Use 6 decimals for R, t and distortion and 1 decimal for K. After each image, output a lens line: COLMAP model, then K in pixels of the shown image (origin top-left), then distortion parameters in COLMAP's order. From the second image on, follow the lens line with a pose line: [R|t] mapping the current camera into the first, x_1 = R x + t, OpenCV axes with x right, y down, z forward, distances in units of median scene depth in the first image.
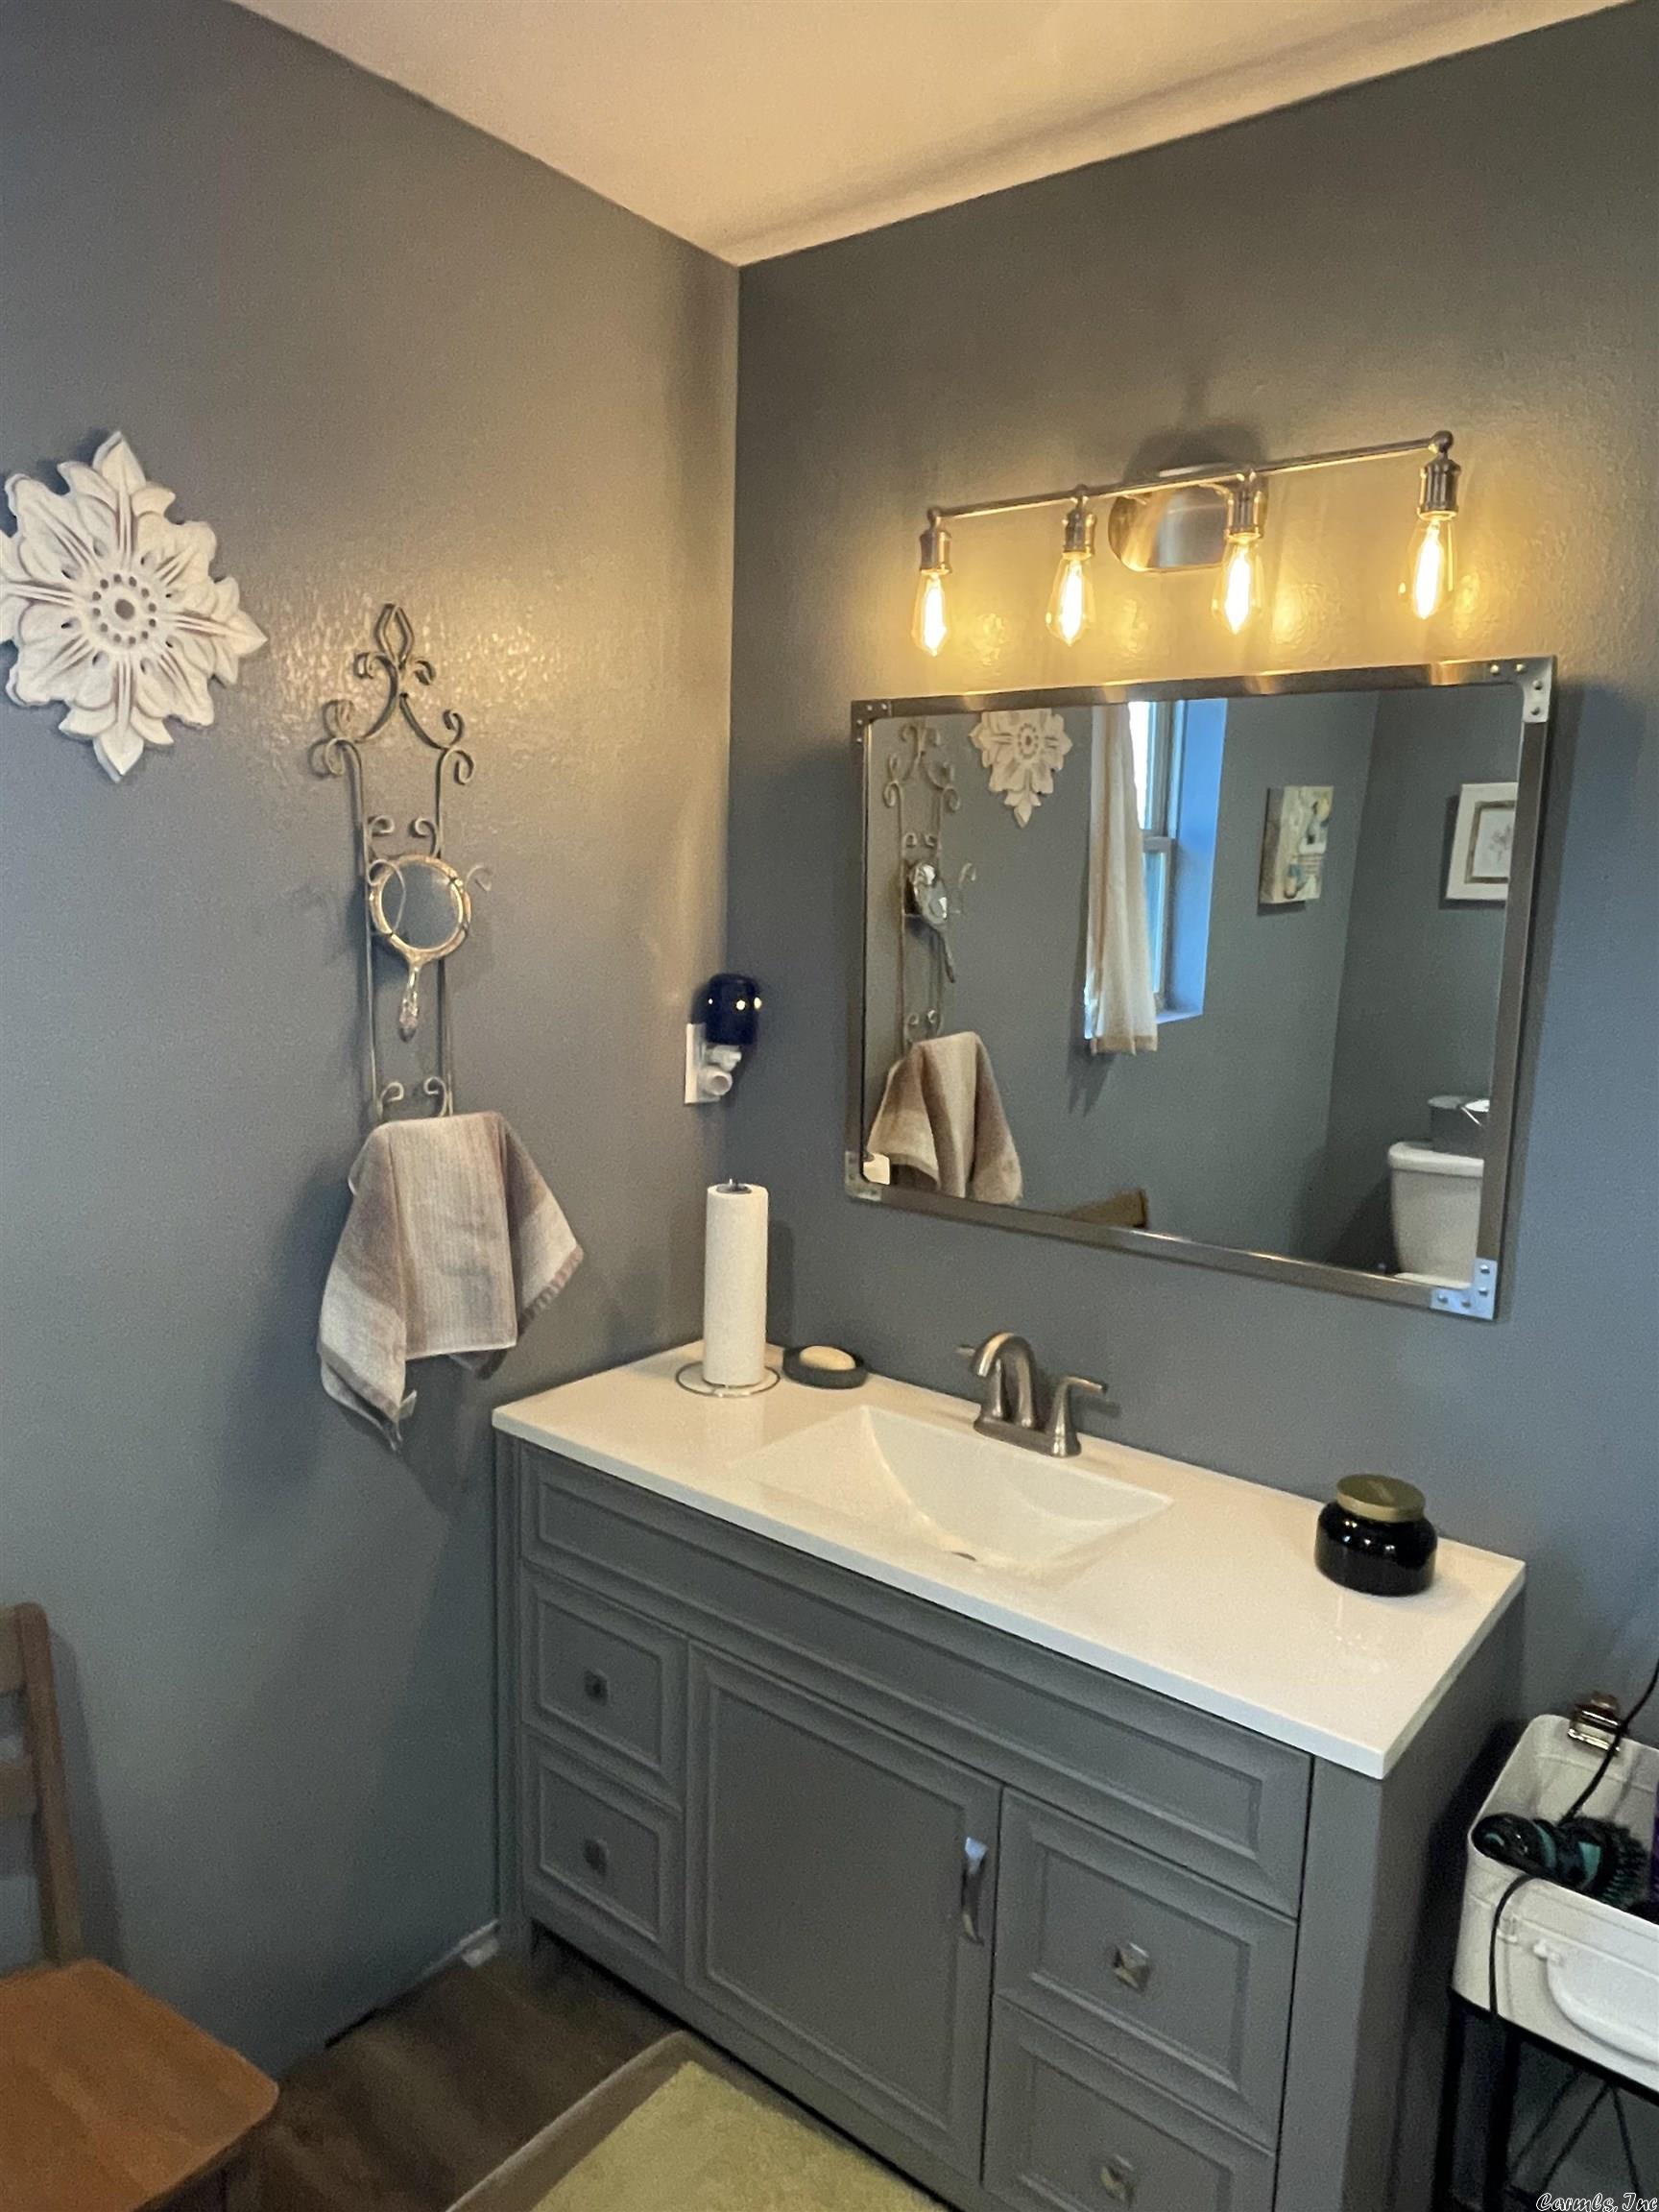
lens RADIAL K [[1534.2, 0, 829.5], [0, 1534.2, 1106.0], [0, 0, 1]] dist [-0.001707, 0.000470]
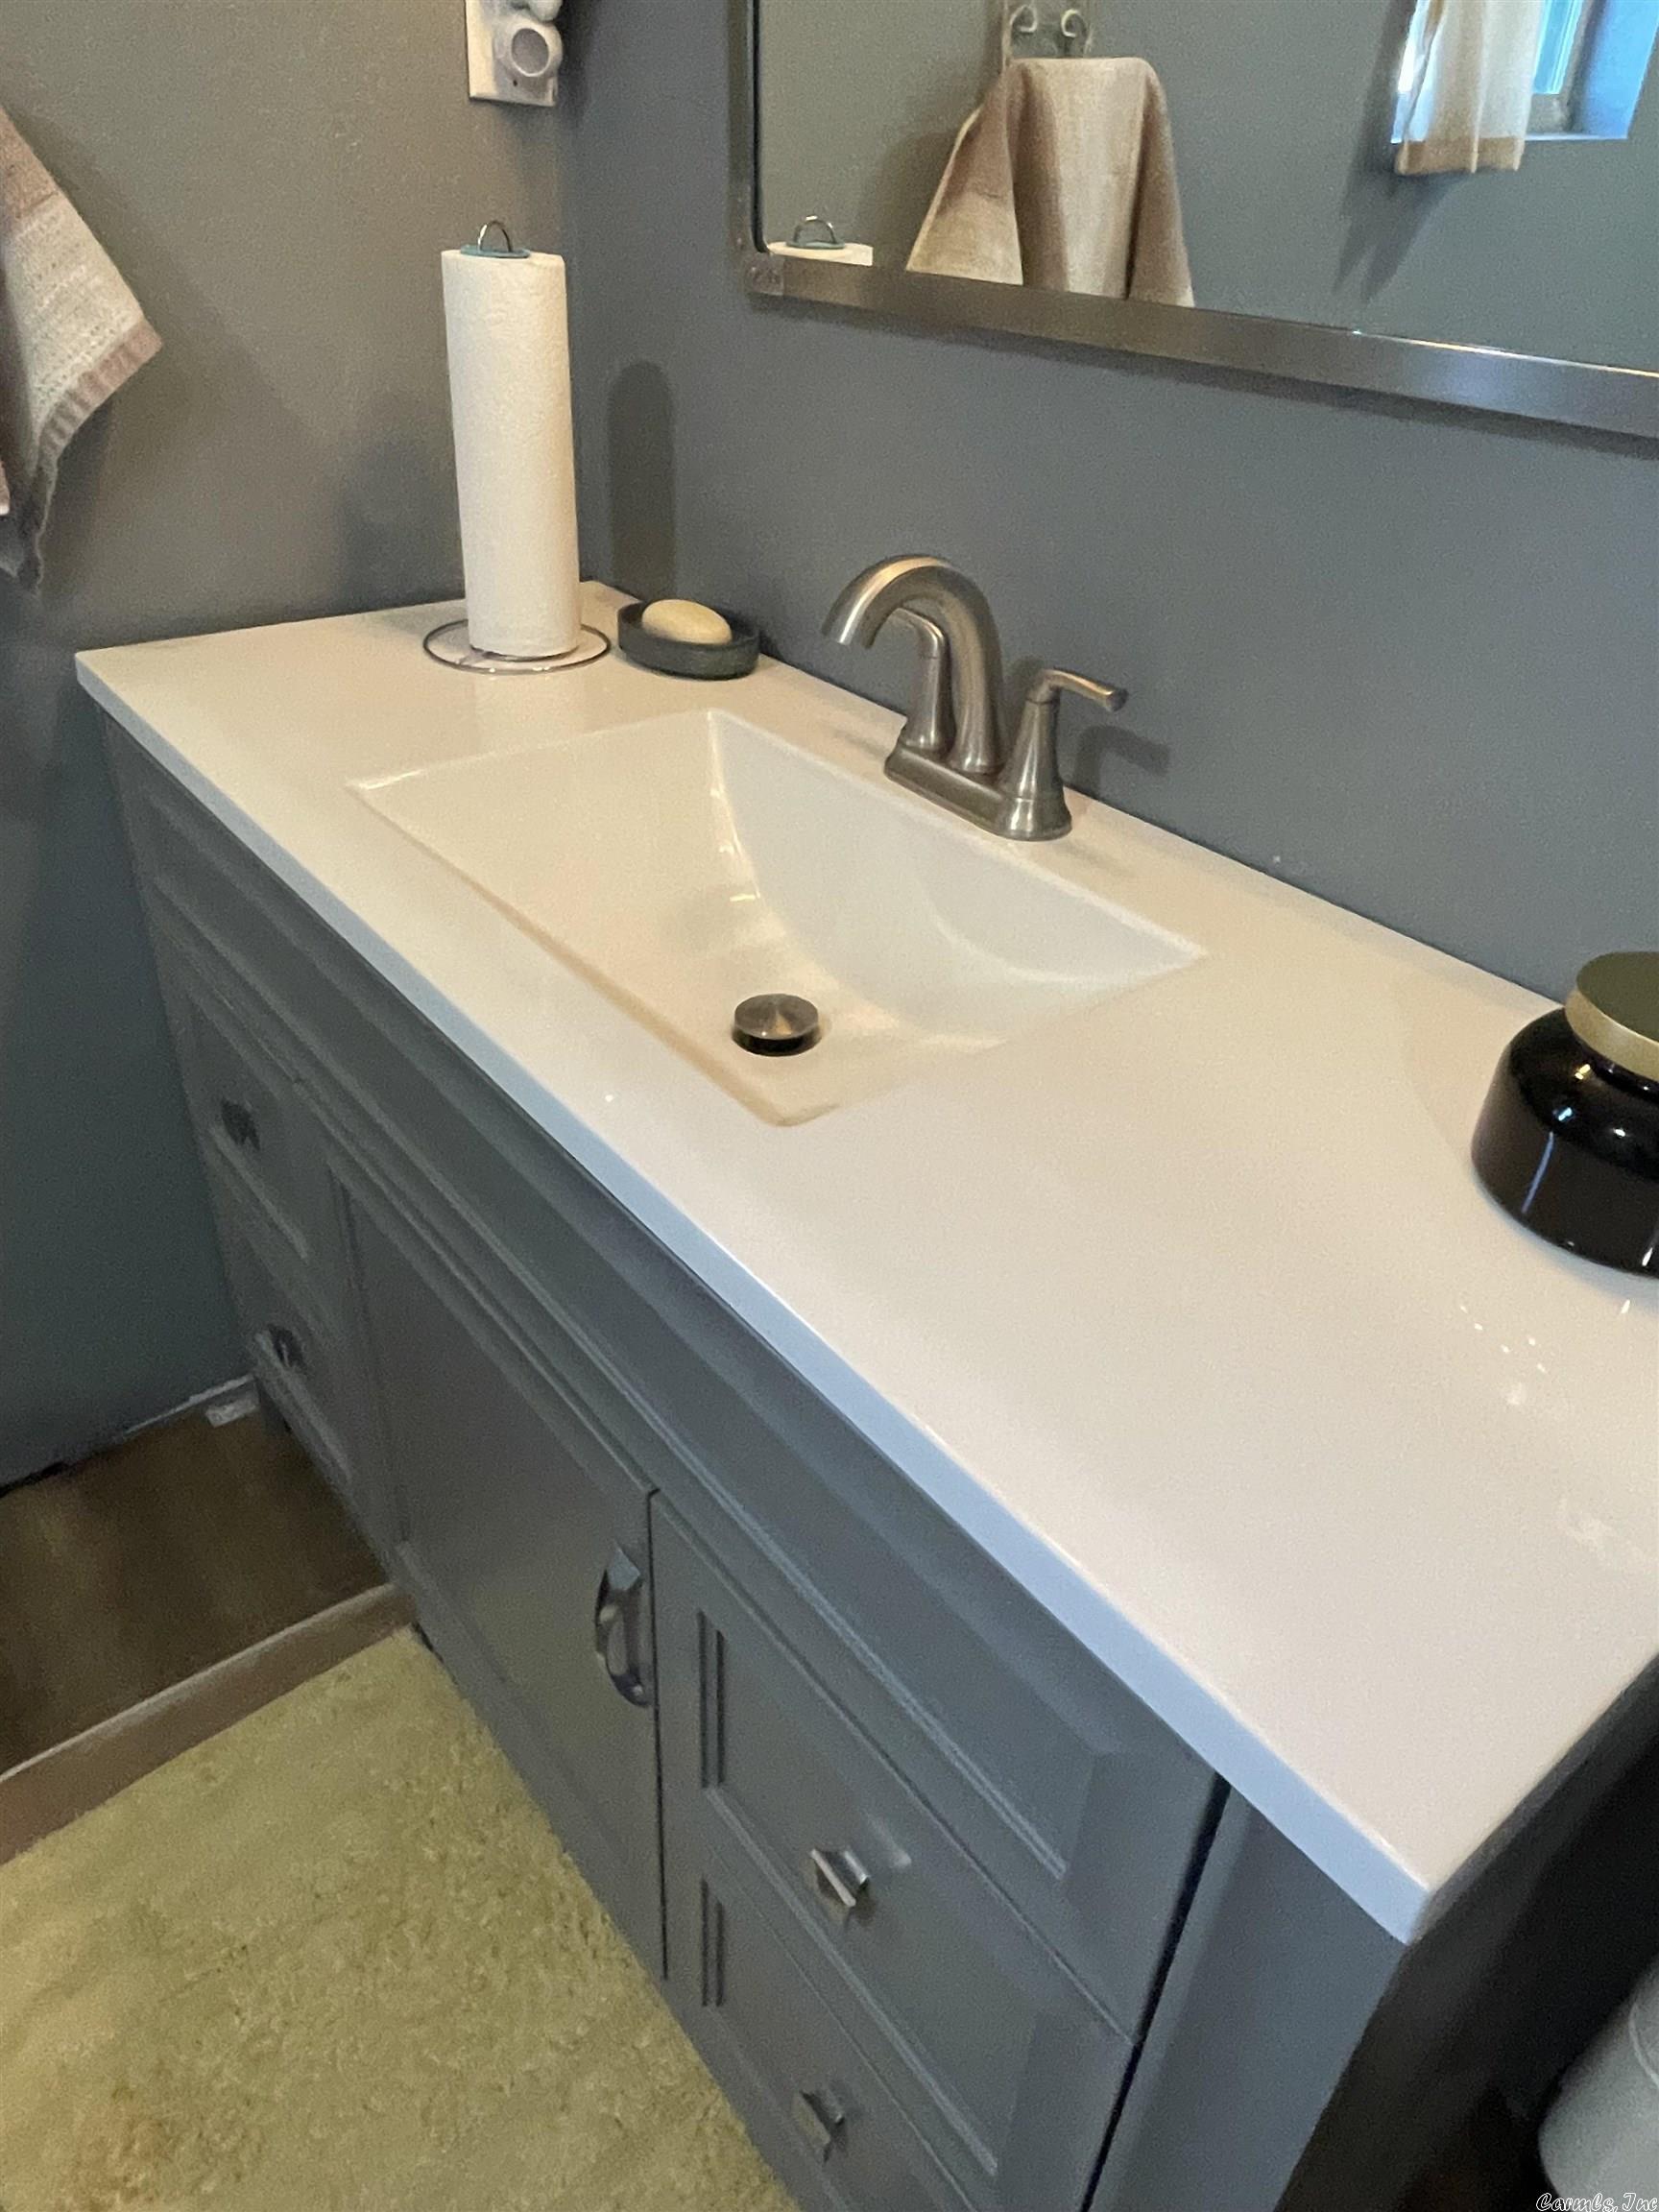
lens RADIAL K [[1456.6, 0, 829.5], [0, 1456.6, 1106.0], [0, 0, 1]] dist [-0.006056, 0.002357]
pose [[0.970176, 0.144129, -0.194901, 0.178821], [-0.054889, 0.913770, 0.402506, 0.112884], [0.236107, -0.379804, 0.894428, 0.493130]]
